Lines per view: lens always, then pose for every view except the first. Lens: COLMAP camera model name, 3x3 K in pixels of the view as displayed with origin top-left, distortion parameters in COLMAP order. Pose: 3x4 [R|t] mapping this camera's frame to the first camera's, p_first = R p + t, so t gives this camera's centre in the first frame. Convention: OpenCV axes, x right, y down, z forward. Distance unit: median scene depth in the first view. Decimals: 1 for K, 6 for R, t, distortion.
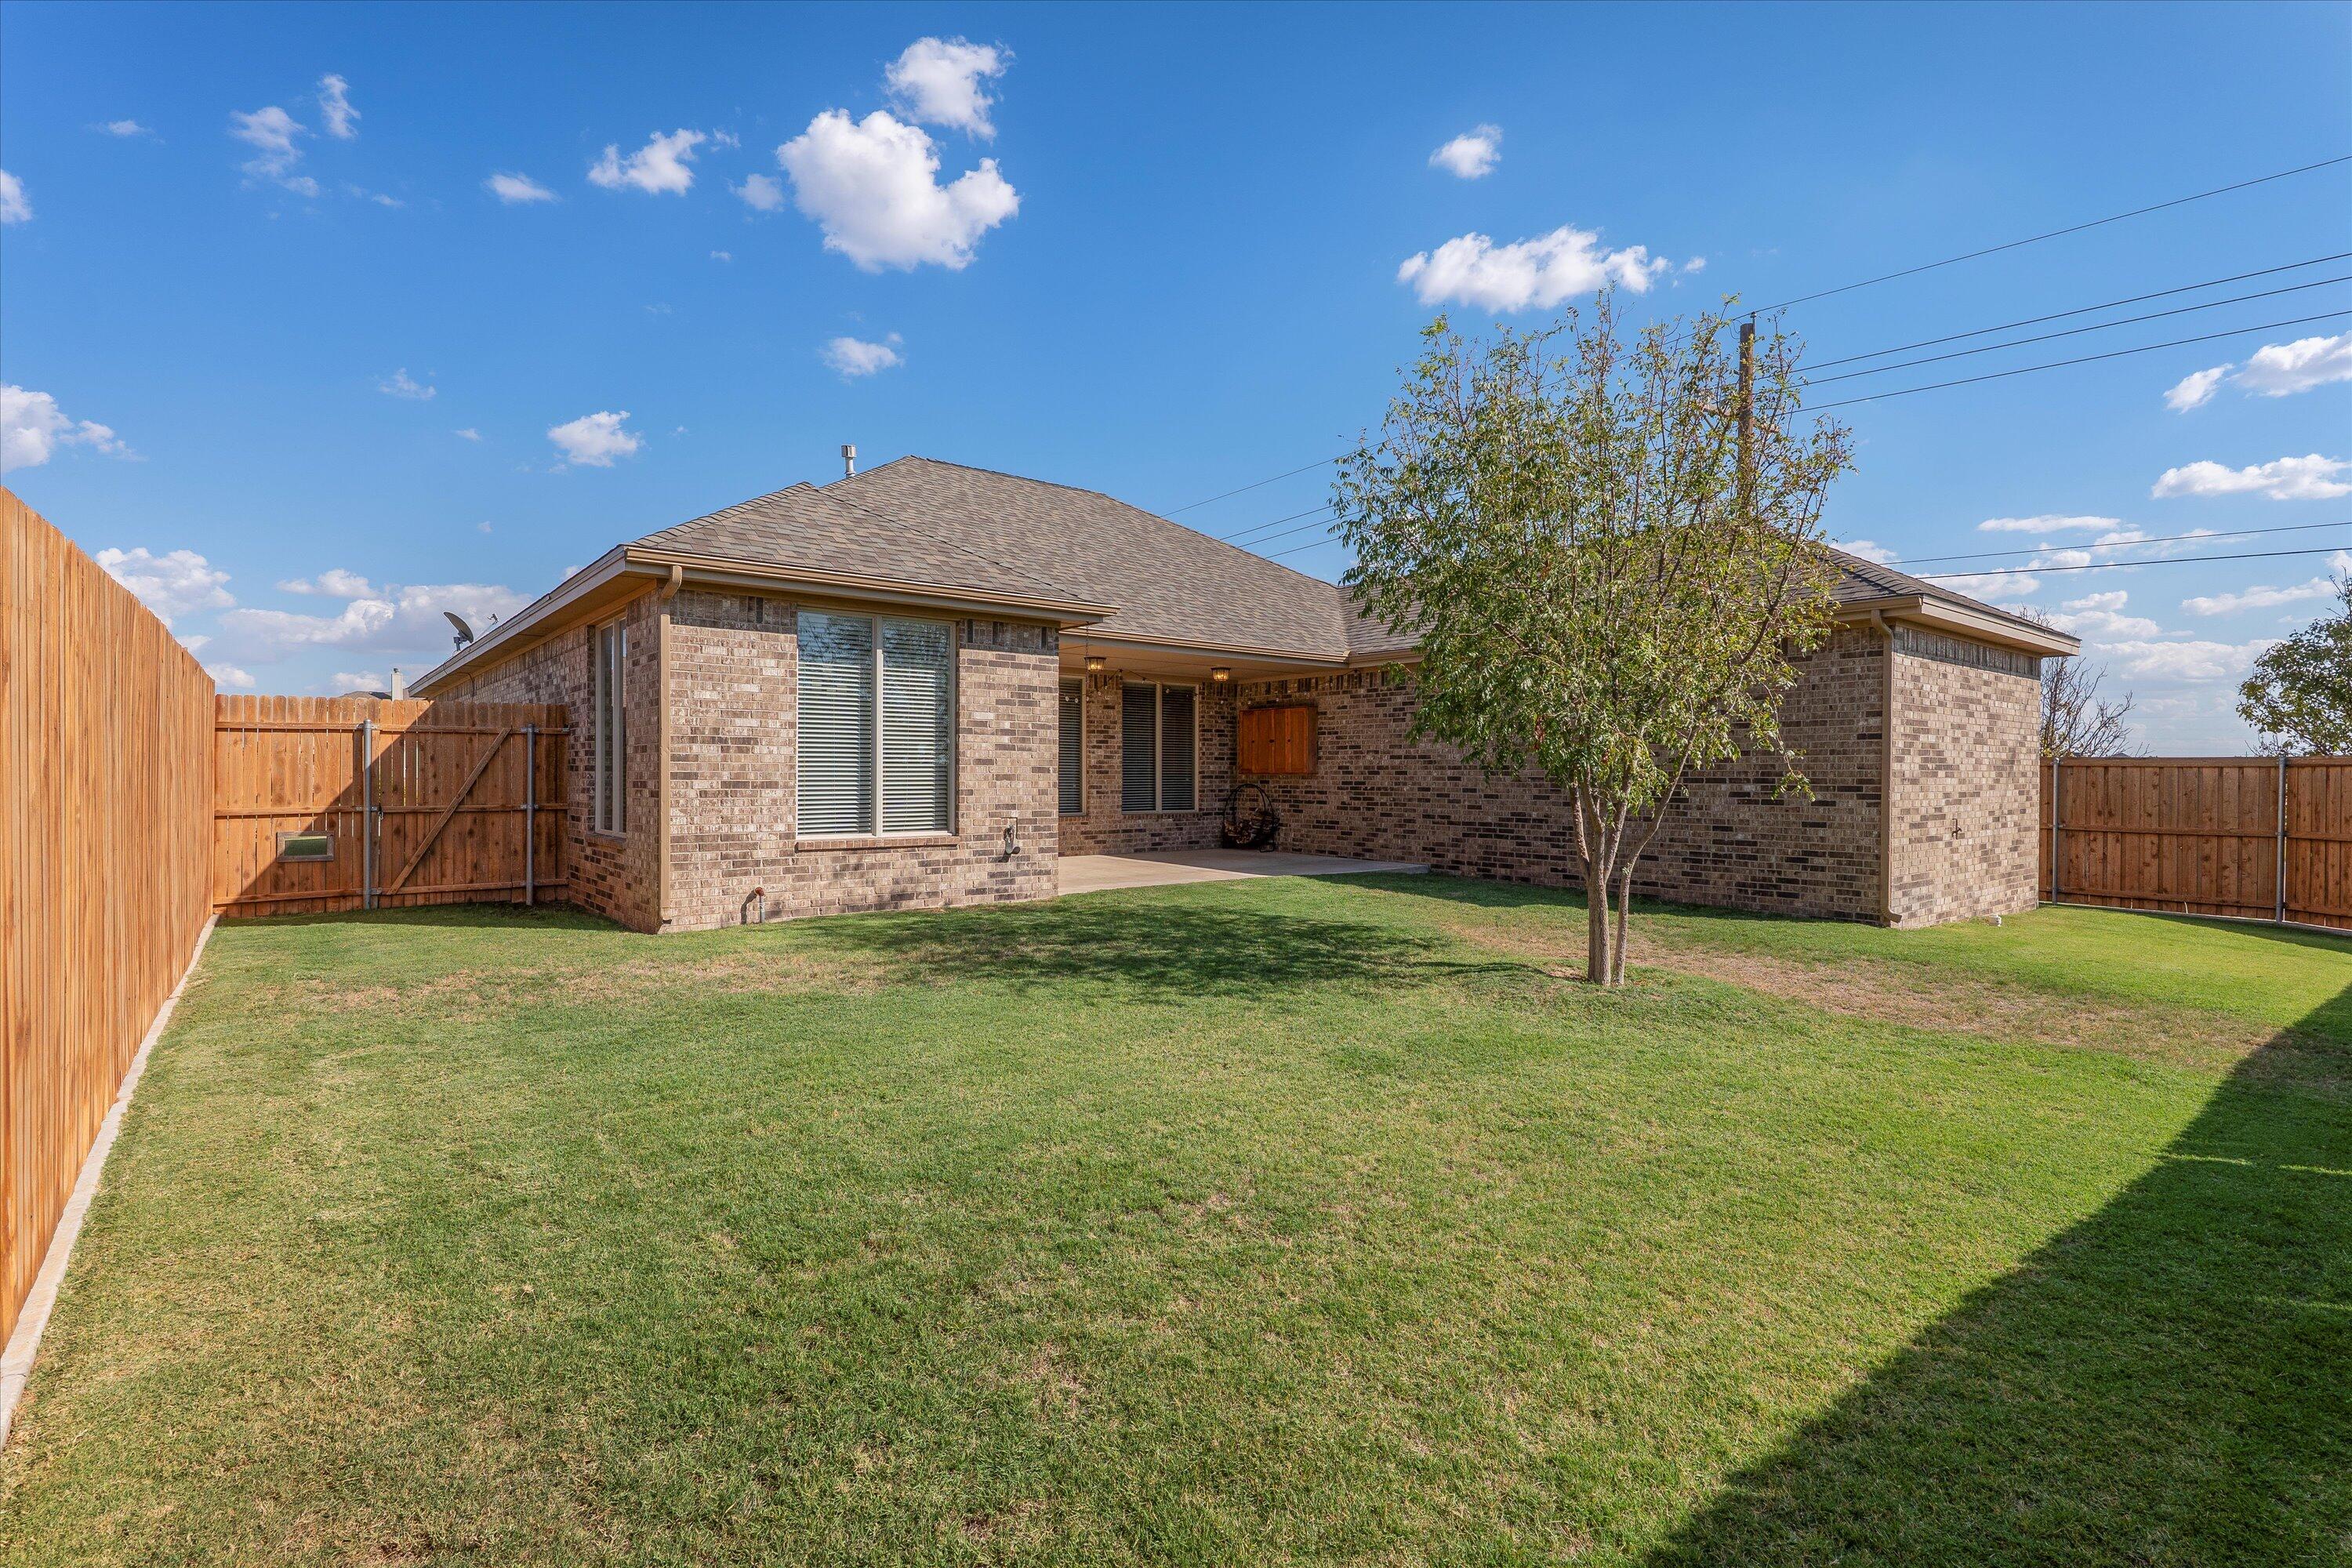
lens RADIAL K [[1143.5, 0, 1177.4], [0, 1143.5, 785.9], [0, 0, 1]] dist [-0.035902, 0.001269]
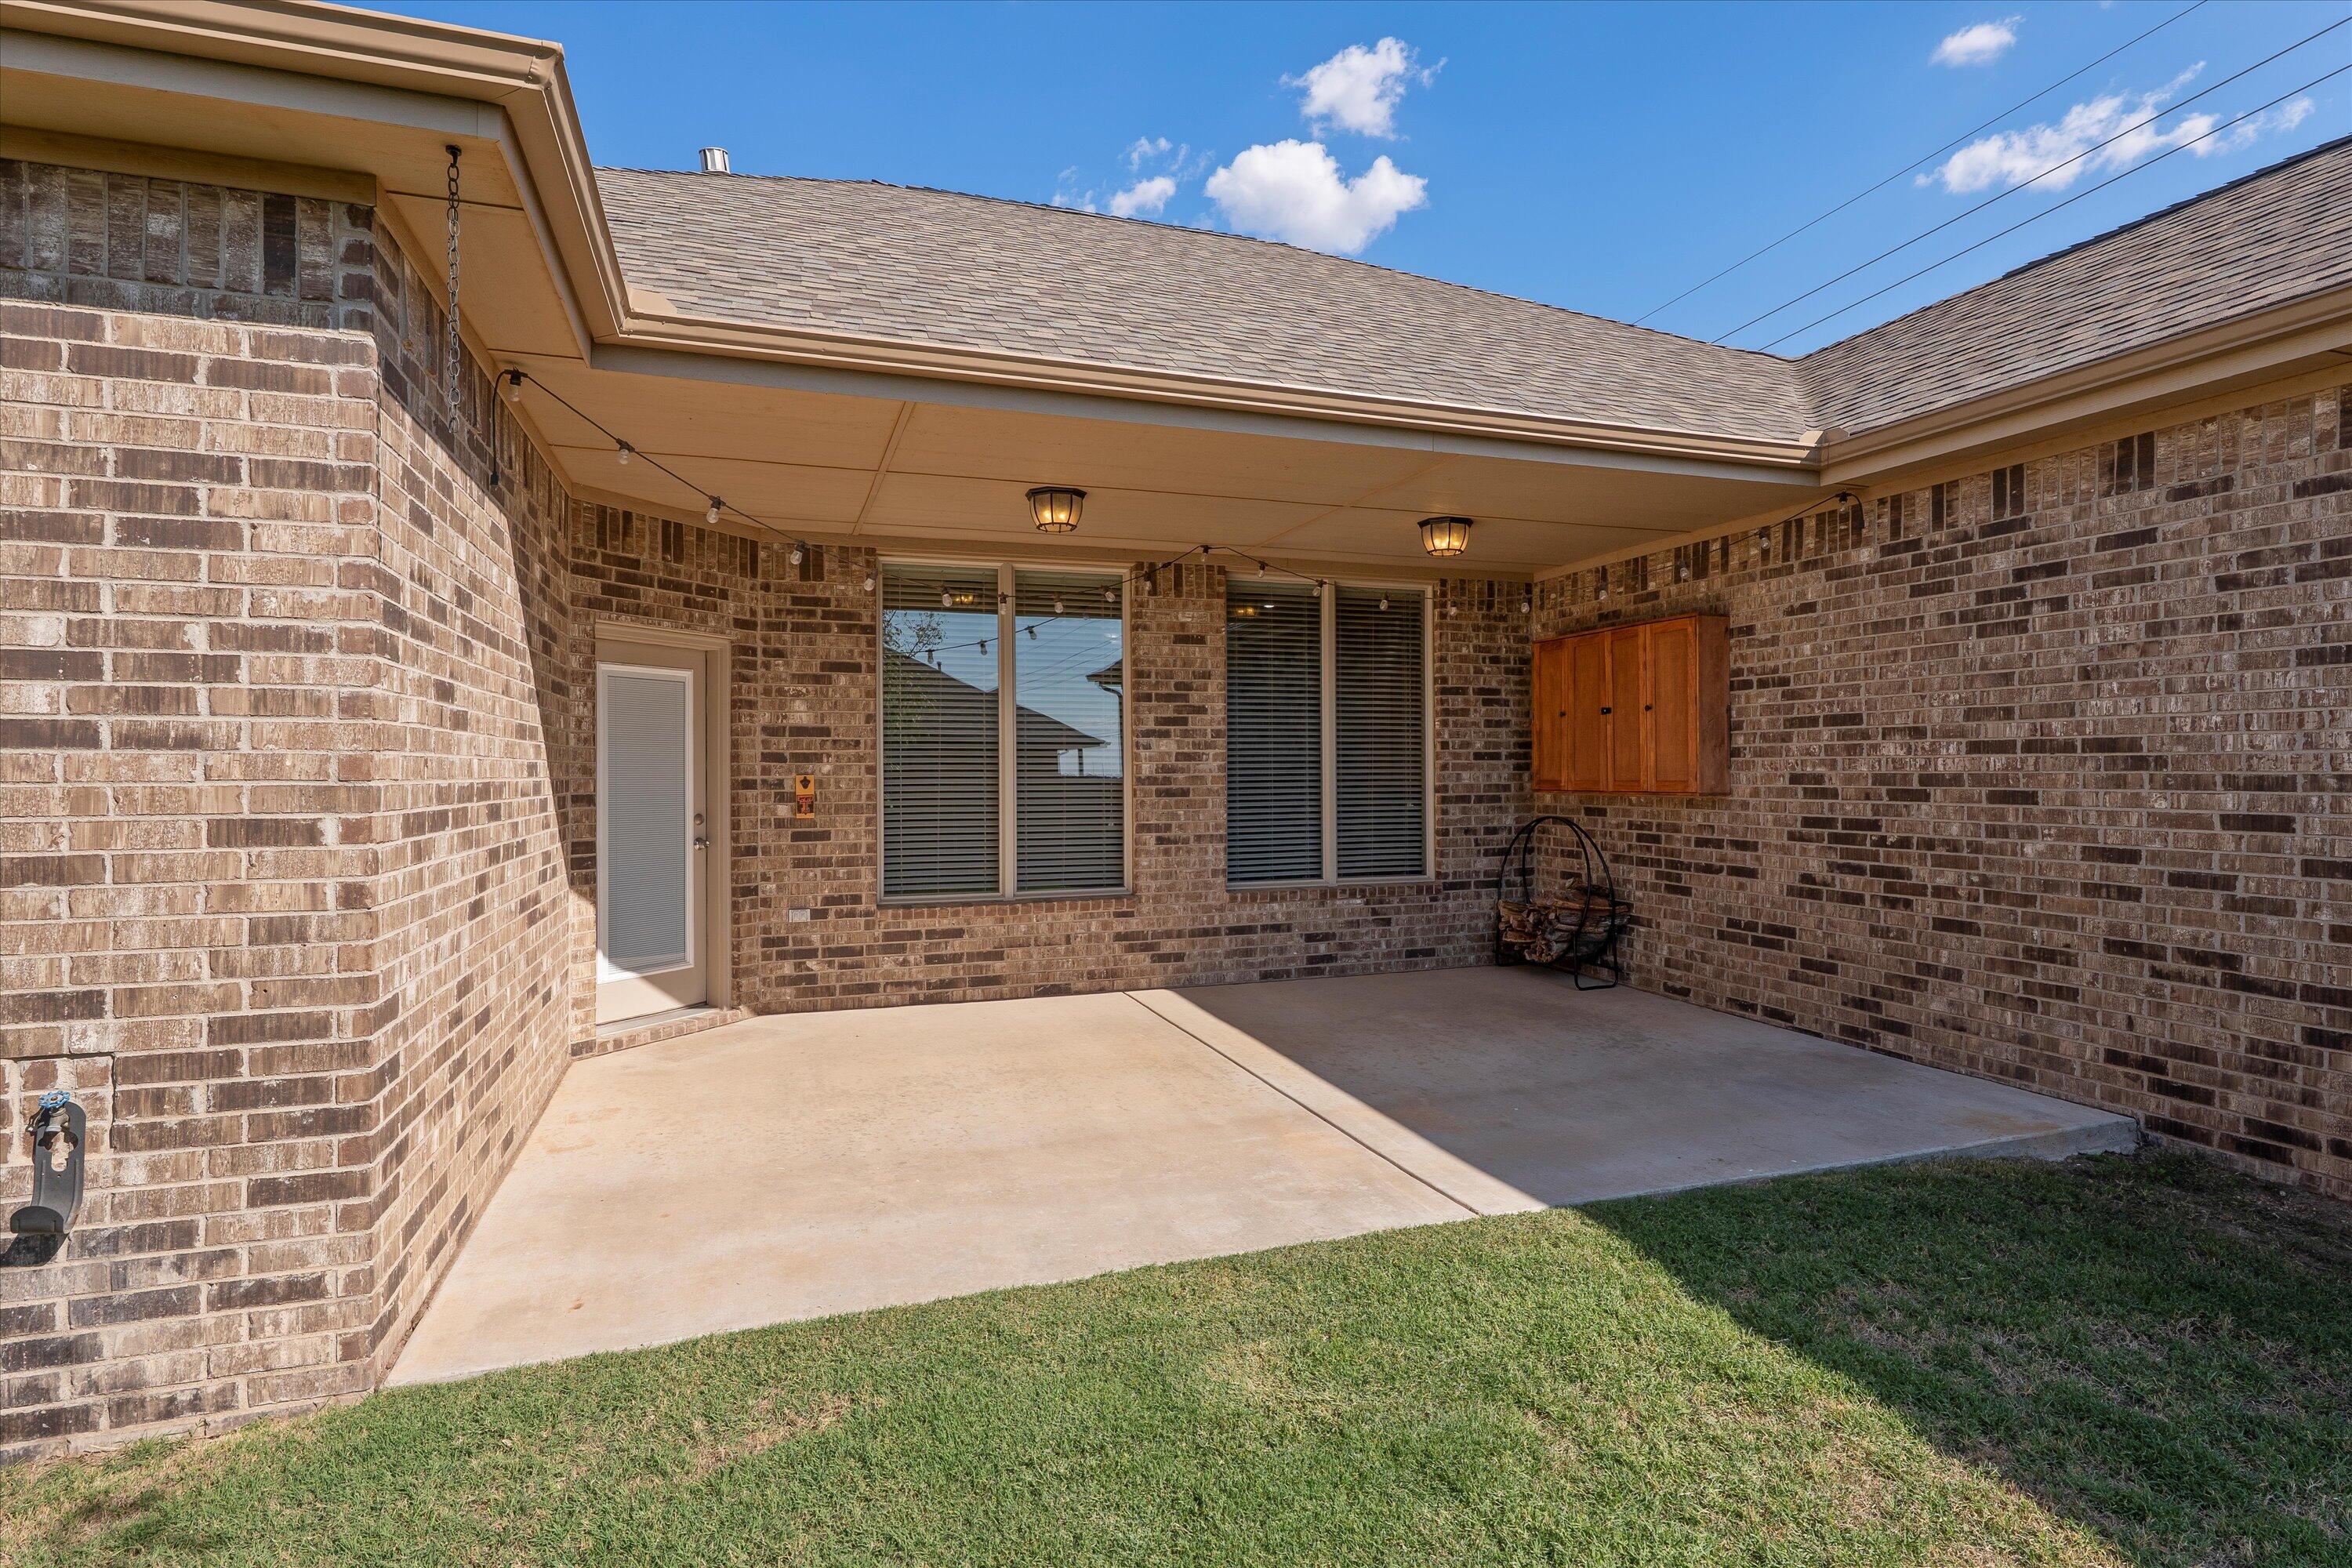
lens RADIAL K [[1143.5, 0, 1176.6], [0, 1143.5, 764.0], [0, 0, 1]] dist [-0.035902, 0.001269]
pose [[0.934478, -0.010872, -0.355856, 0.087610], [0.005627, 0.999860, -0.015772, -0.016143], [0.355977, 0.012736, 0.934408, 0.605273]]
